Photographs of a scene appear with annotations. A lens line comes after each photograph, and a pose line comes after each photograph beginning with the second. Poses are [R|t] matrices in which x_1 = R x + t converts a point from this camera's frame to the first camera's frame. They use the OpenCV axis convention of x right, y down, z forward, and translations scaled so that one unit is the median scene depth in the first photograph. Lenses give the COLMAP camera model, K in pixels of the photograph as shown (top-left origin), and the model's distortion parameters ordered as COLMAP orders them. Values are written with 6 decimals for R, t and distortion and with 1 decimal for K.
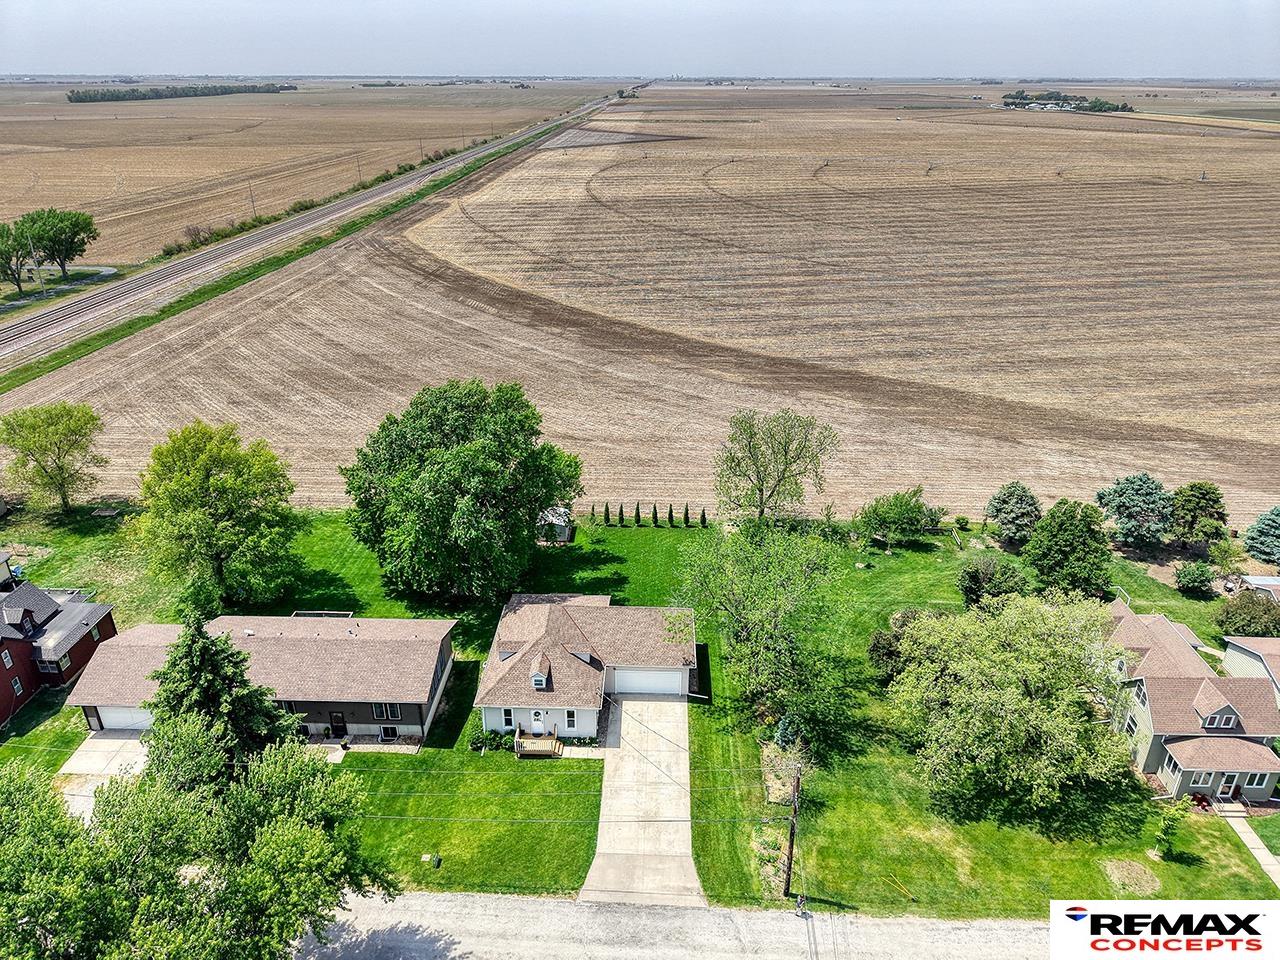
lens RADIAL K [[852.1, 0, 640.0], [0, 852.1, 480.0], [0, 0, 1]] dist [0.046511, -0.064549]
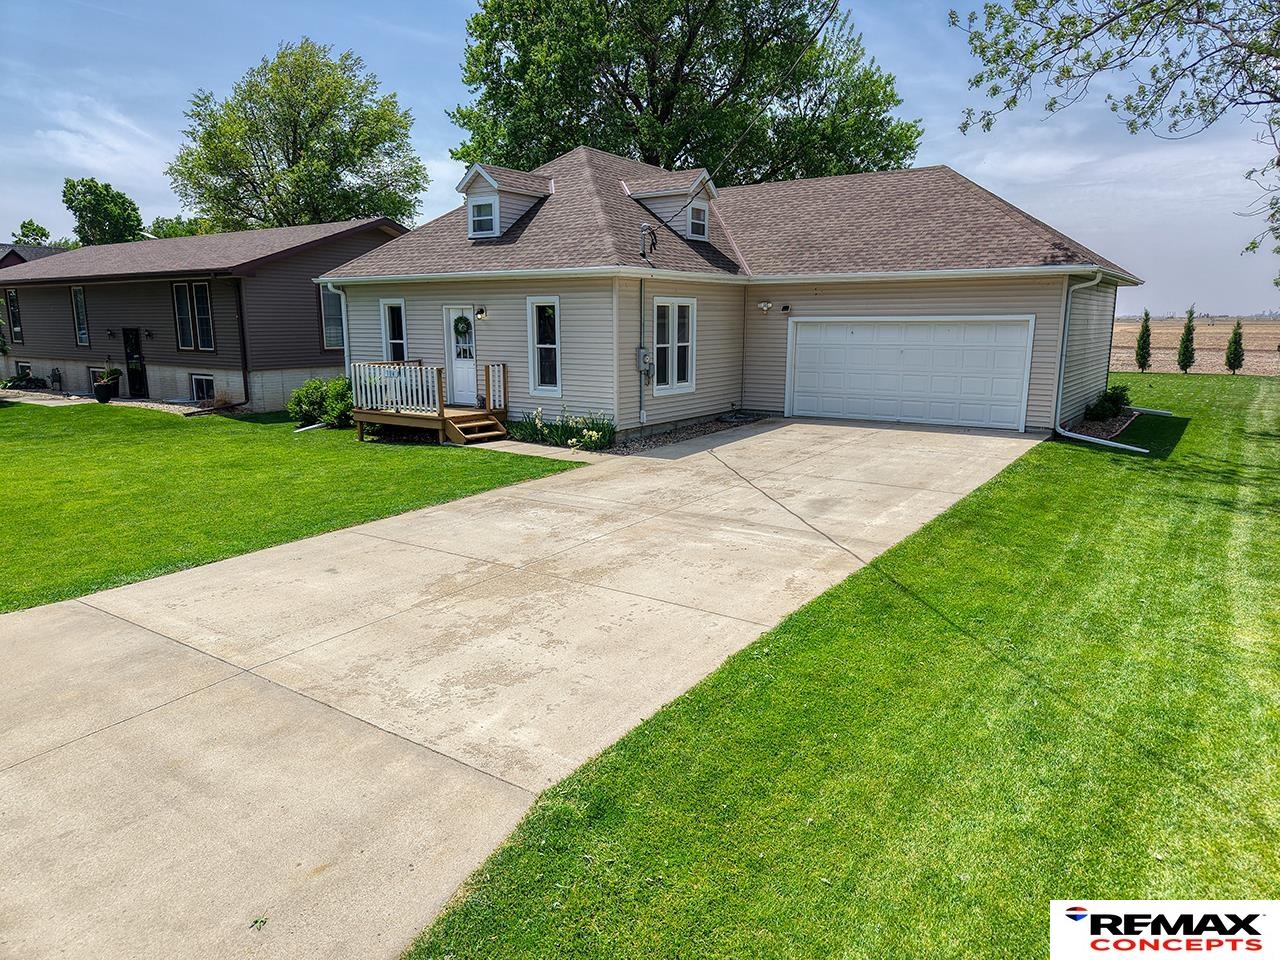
lens RADIAL K [[852.1, 0, 640.0], [0, 852.1, 480.0], [0, 0, 1]] dist [0.046511, -0.064549]
pose [[0.836723, 0.103258, -0.537803, 0.113238], [-0.232054, 0.956388, -0.177406, 0.418830], [0.496030, 0.273239, 0.824193, 0.918483]]
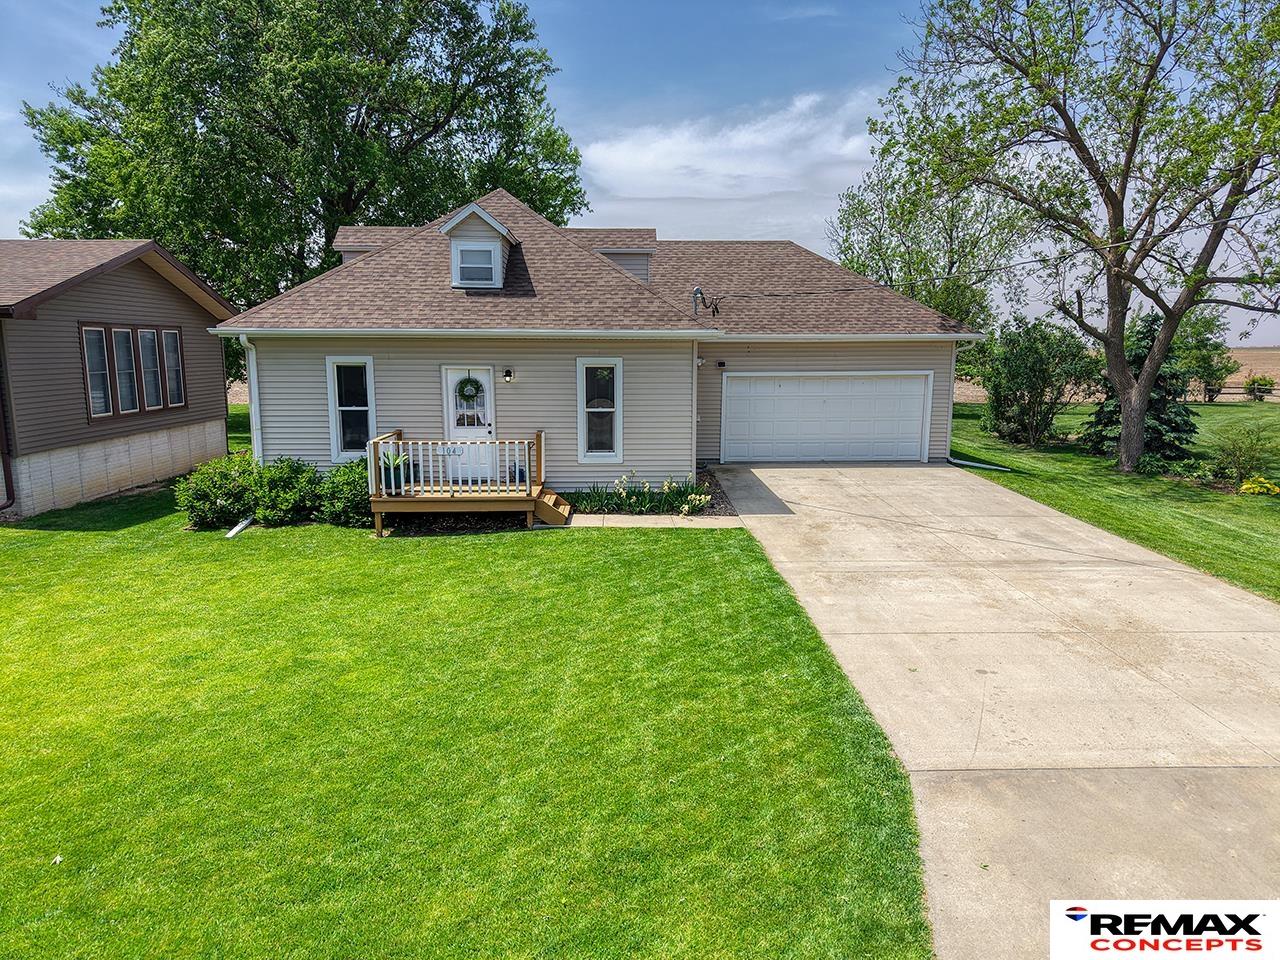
lens RADIAL K [[852.1, 0, 640.0], [0, 852.1, 480.0], [0, 0, 1]] dist [0.046511, -0.064549]
pose [[0.998218, -0.005114, 0.059449, -0.096730], [0.021443, 0.960508, -0.277423, 0.428530], [-0.055682, 0.278204, 0.958907, 0.872054]]
